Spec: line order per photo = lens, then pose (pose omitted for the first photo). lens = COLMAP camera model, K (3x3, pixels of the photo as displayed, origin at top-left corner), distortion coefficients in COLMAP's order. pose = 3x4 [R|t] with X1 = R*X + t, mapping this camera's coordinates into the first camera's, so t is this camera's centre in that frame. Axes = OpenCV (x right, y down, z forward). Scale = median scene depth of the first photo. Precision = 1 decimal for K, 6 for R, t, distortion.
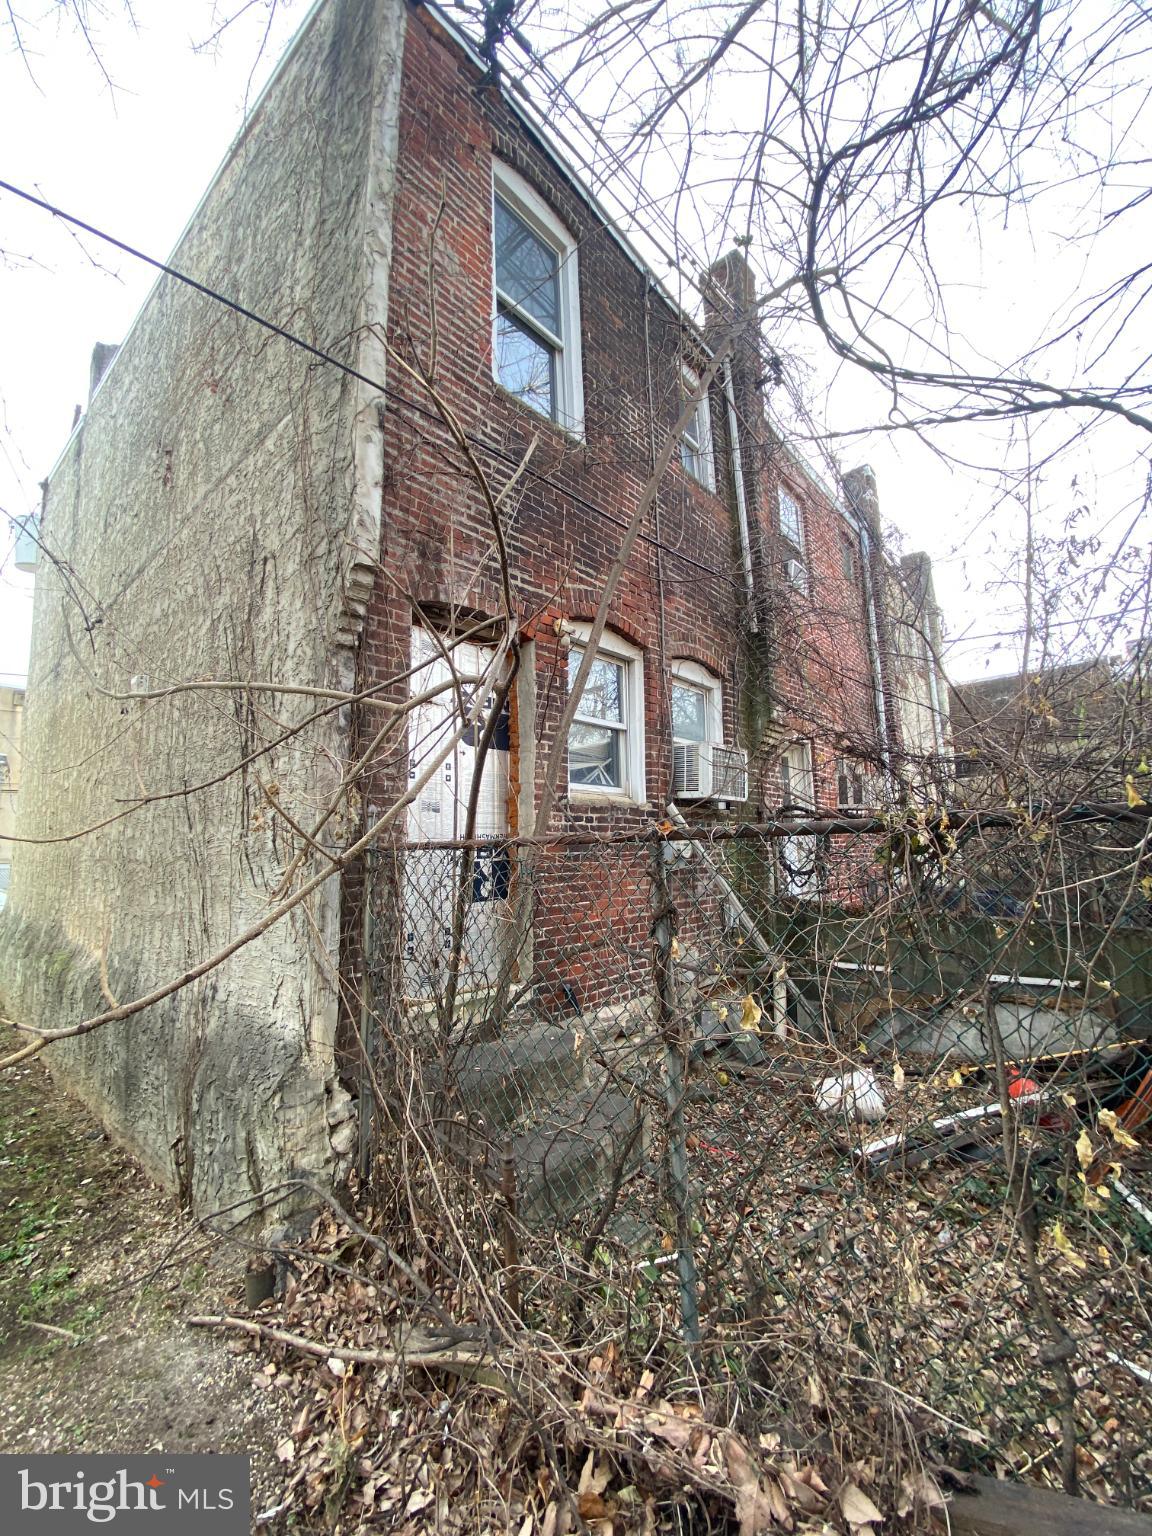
lens RADIAL K [[616.8, 0, 576.0], [0, 616.8, 768.0], [0, 0, 1]] dist [0.023342, -0.020863]
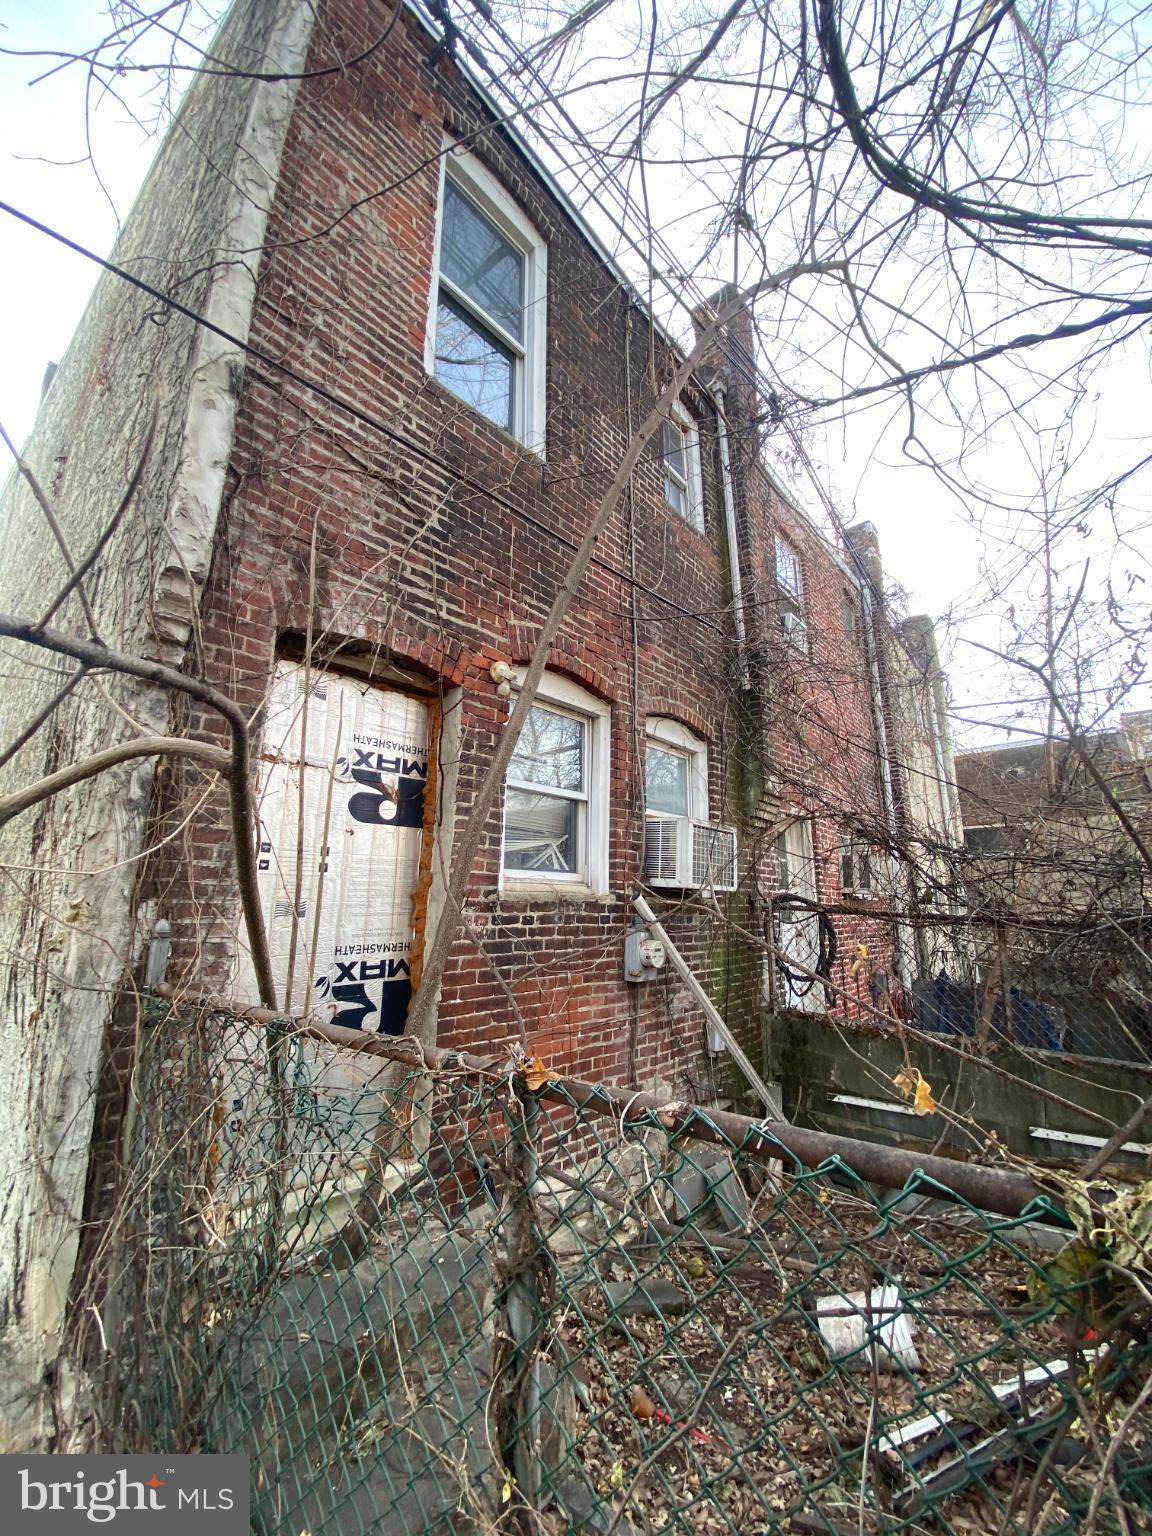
lens RADIAL K [[616.8, 0, 576.0], [0, 616.8, 768.0], [0, 0, 1]] dist [0.023342, -0.020863]
pose [[0.999477, 0.032089, 0.004008, 0.063300], [-0.031625, 0.995784, -0.086109, -0.035198], [-0.006755, 0.085937, 0.996278, 0.189755]]
